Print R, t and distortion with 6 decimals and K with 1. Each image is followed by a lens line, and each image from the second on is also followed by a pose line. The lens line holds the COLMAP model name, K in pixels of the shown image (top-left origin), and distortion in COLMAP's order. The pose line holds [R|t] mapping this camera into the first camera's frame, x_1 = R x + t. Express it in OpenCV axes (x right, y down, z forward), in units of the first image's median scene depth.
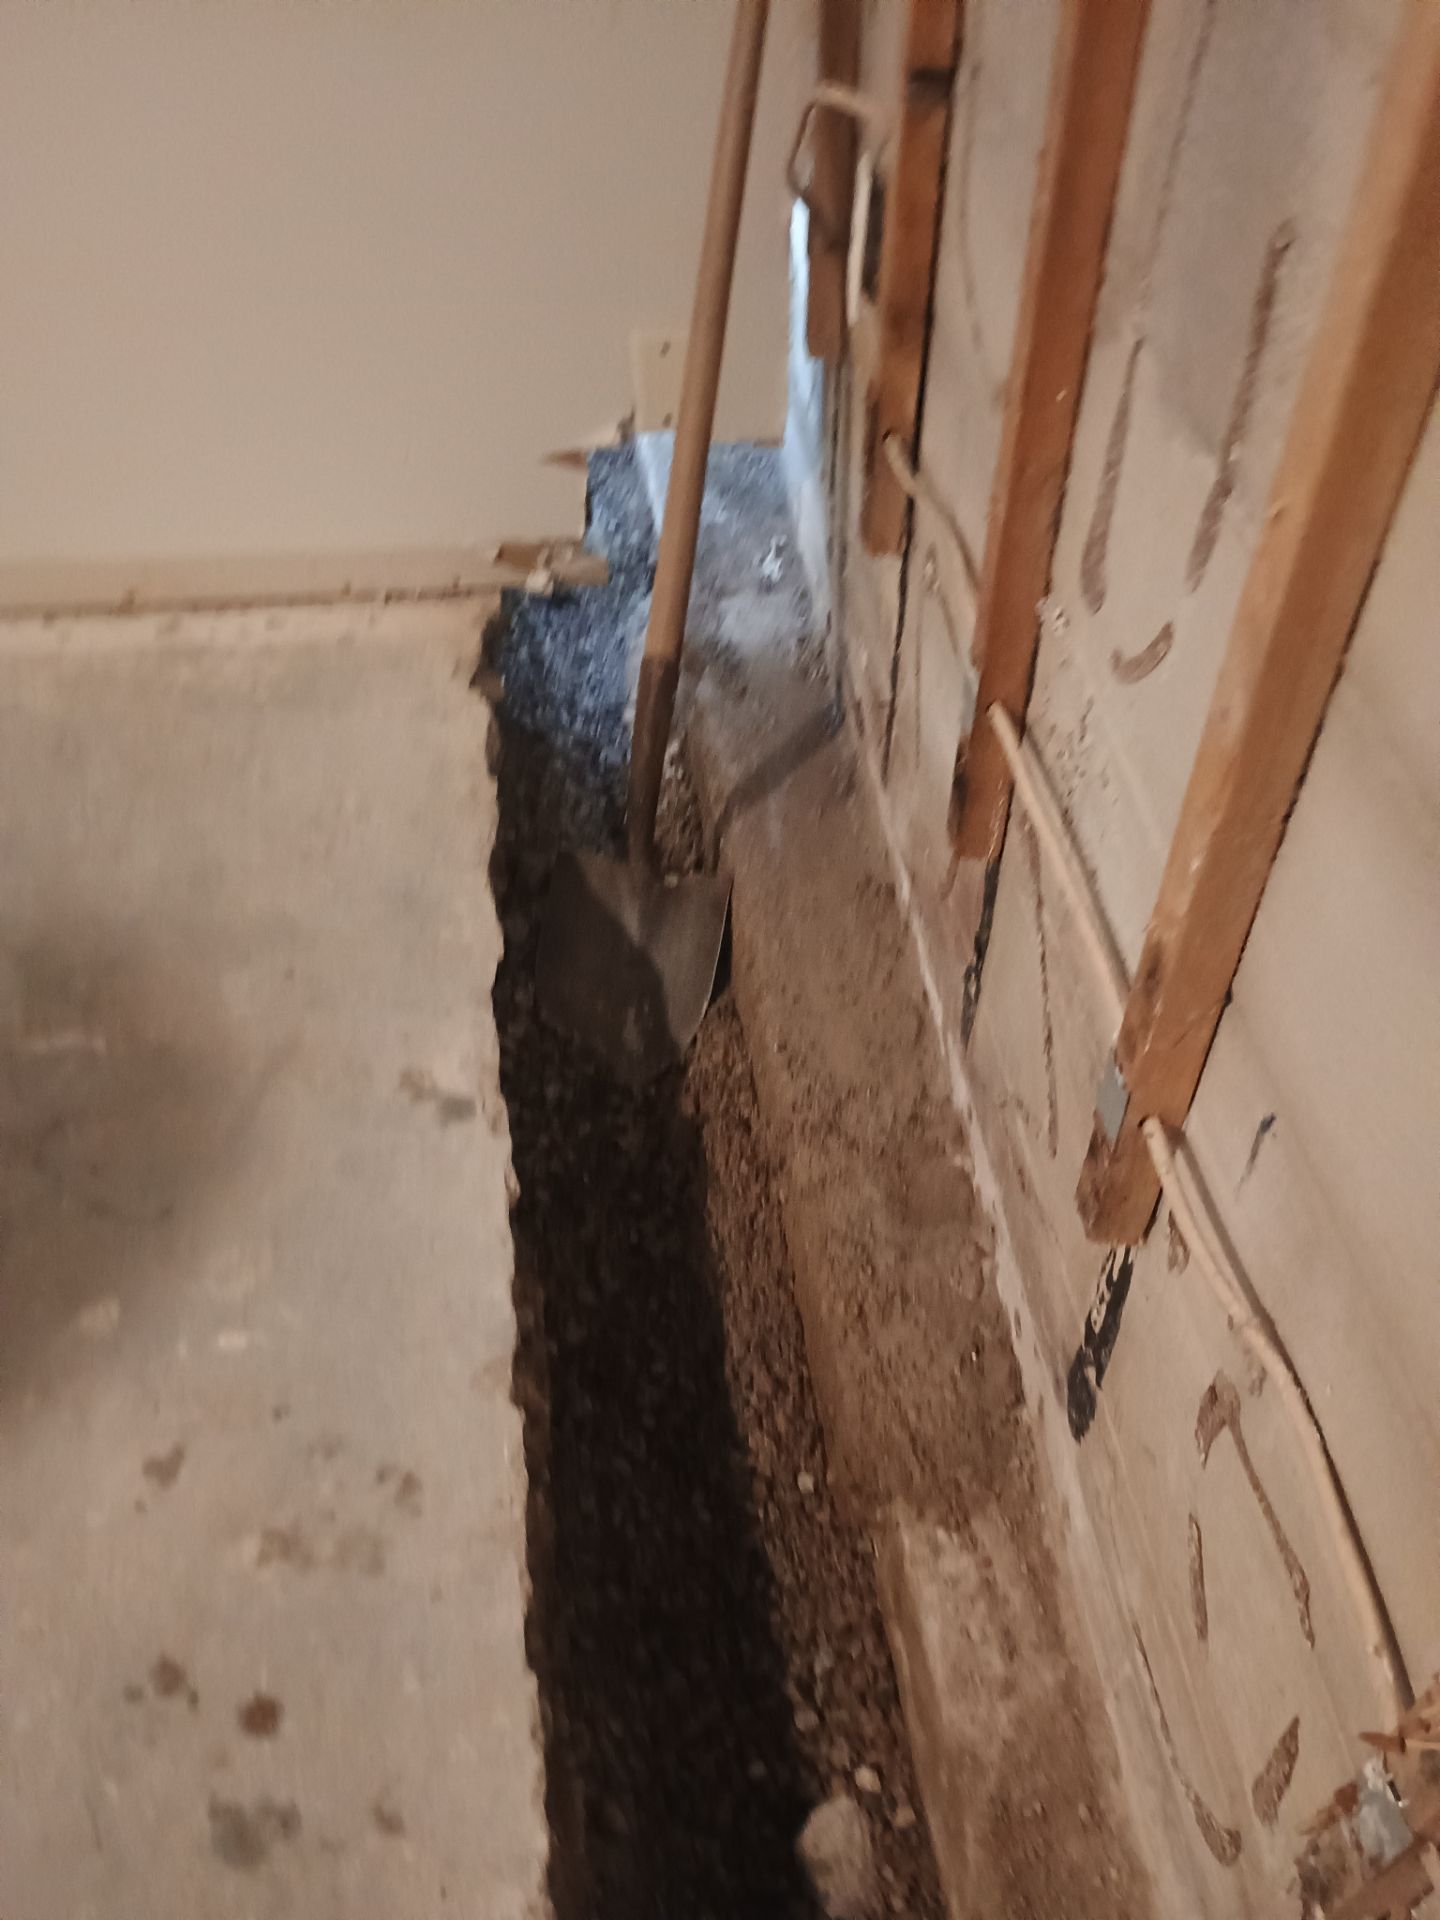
lens RADIAL K [[1604.7, 0, 759.3], [0, 1604.7, 958.0], [0, 0, 1]] dist [0.057135, -0.102603]
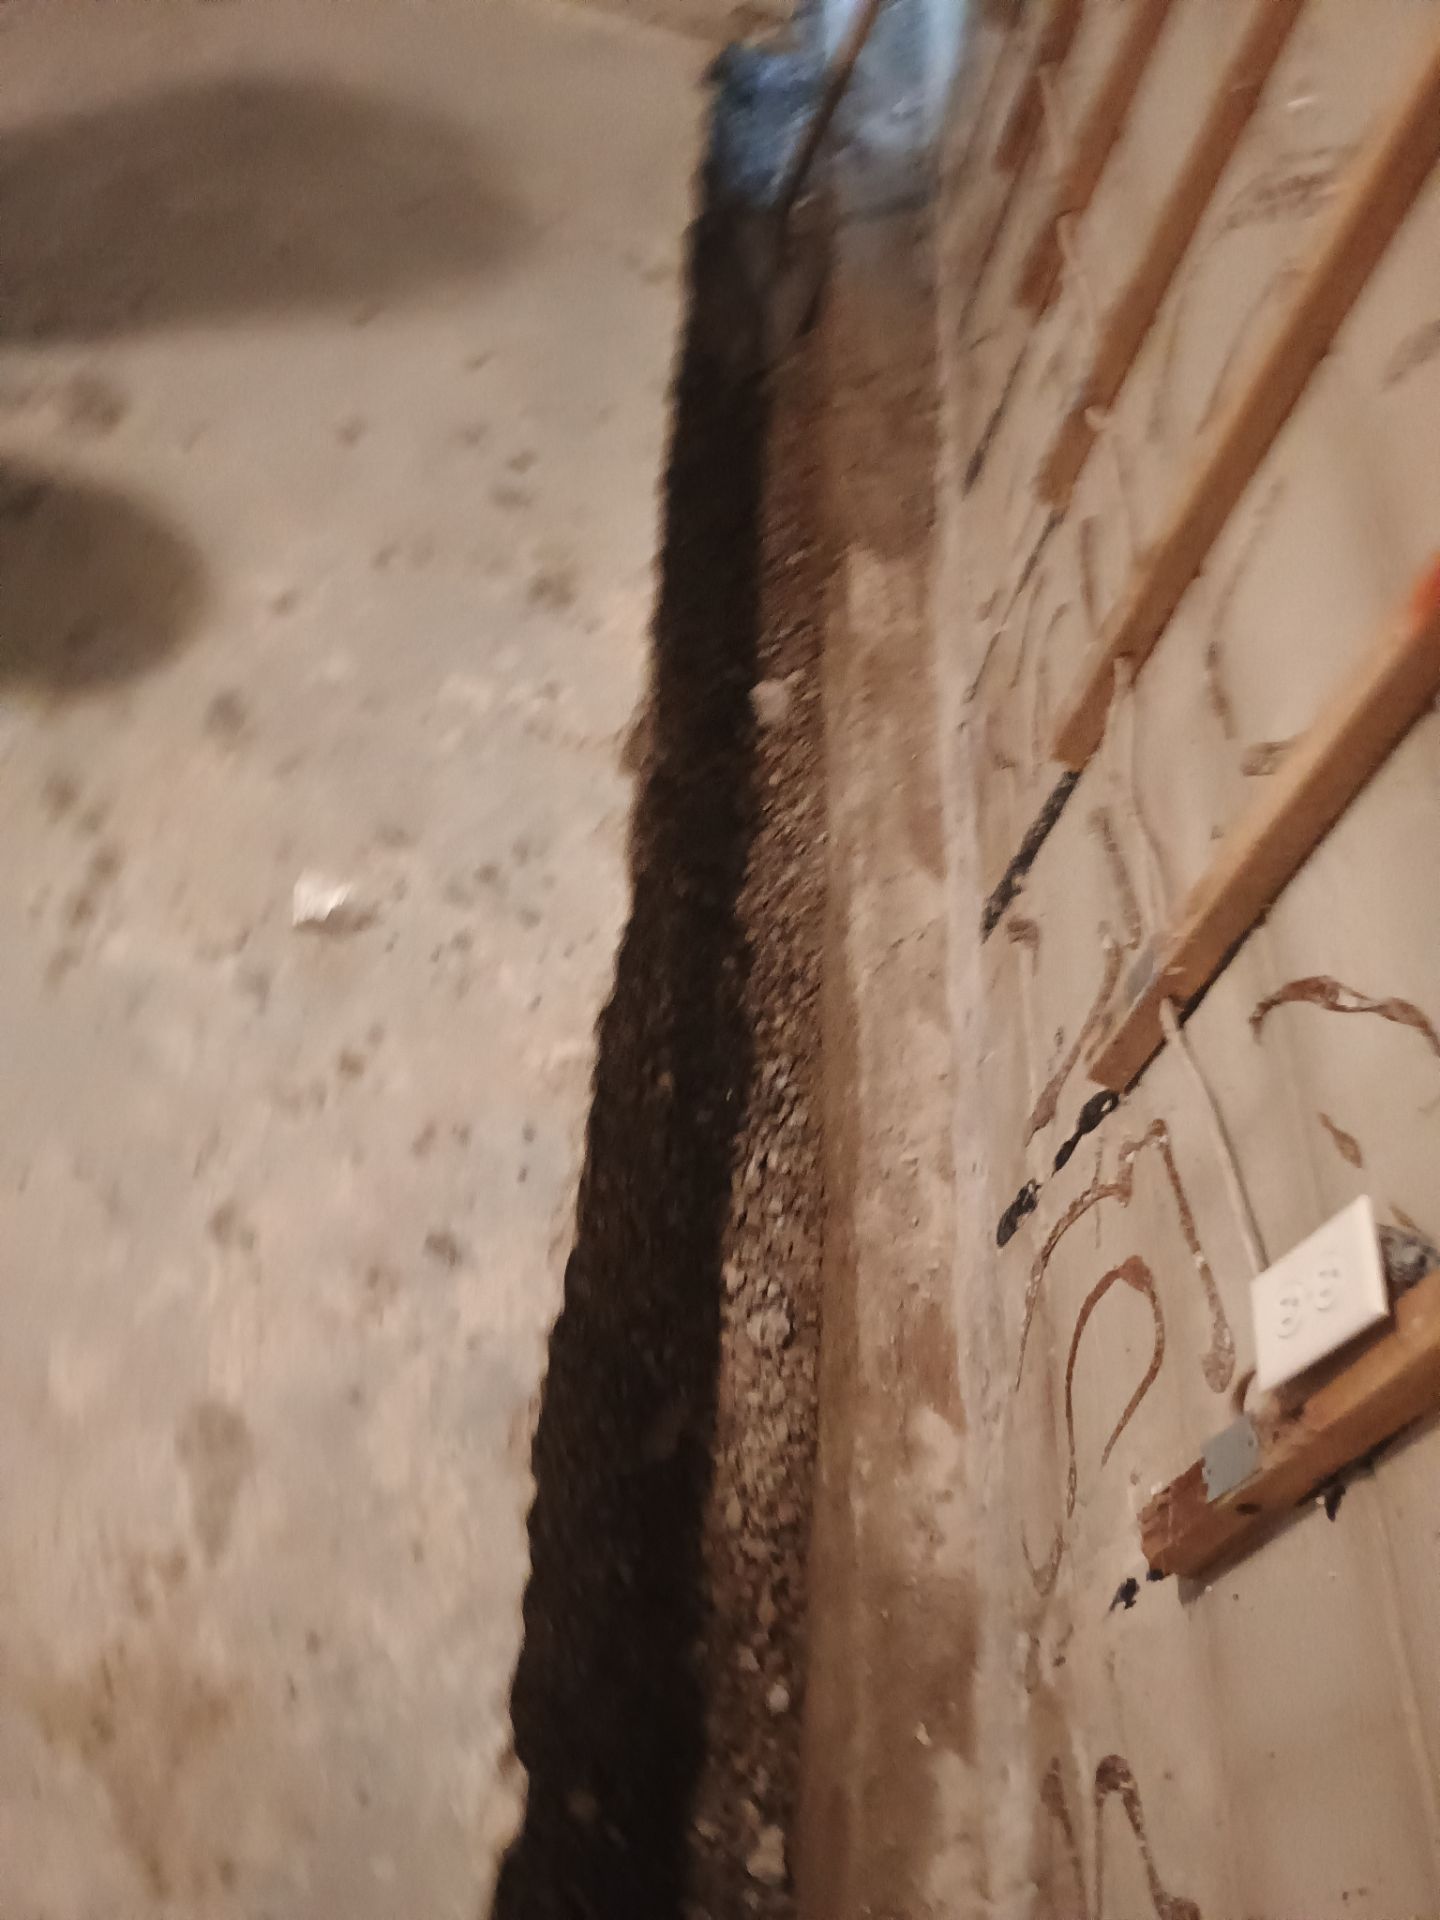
lens RADIAL K [[1604.7, 0, 759.3], [0, 1604.7, 958.0], [0, 0, 1]] dist [0.057135, -0.102603]
pose [[0.960337, 0.272196, 0.060514, 0.003943], [-0.276855, 0.956629, 0.090618, 0.580190], [-0.033224, -0.103778, 0.994045, -0.716006]]
